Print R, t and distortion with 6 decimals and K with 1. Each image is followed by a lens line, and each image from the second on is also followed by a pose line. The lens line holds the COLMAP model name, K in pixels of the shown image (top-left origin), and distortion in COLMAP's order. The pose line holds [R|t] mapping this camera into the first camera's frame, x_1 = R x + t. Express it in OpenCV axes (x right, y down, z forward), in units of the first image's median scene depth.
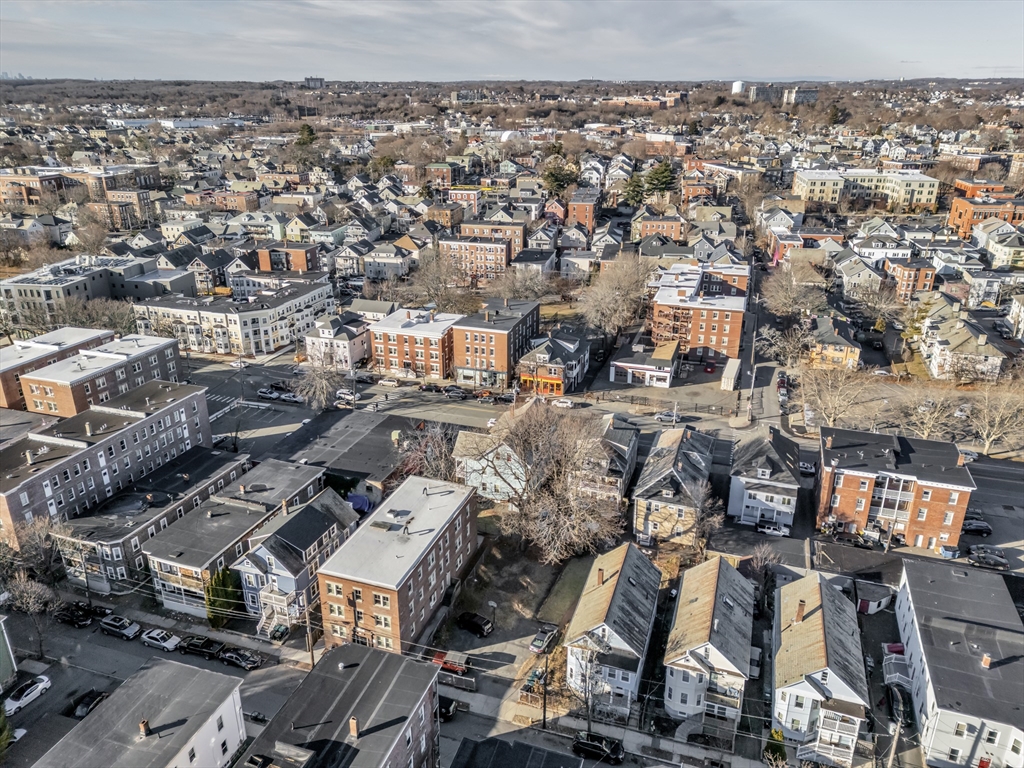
lens RADIAL K [[733.5, 0, 512.0], [0, 733.5, 384.0], [0, 0, 1]] dist [0.078989, -0.064747]
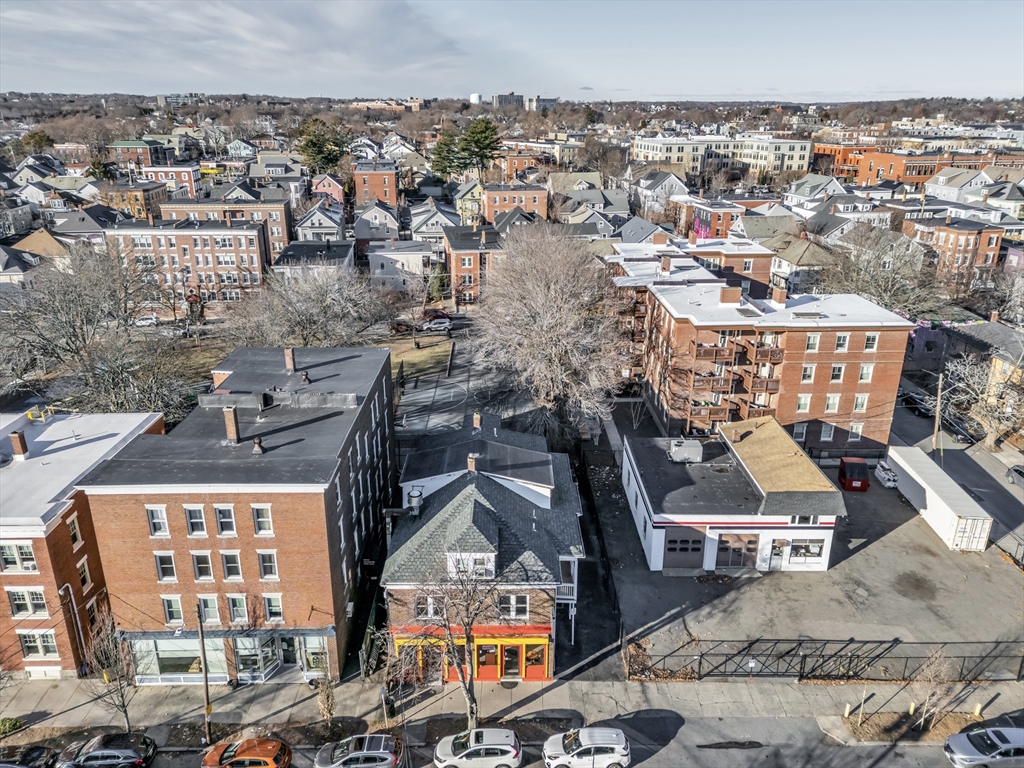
lens RADIAL K [[733.5, 0, 512.0], [0, 733.5, 384.0], [0, 0, 1]] dist [0.078989, -0.064747]
pose [[0.943655, -0.111027, 0.311751, -0.012822], [0.119056, 0.992864, -0.006777, -0.060177], [-0.308774, 0.043511, 0.950140, 0.456227]]
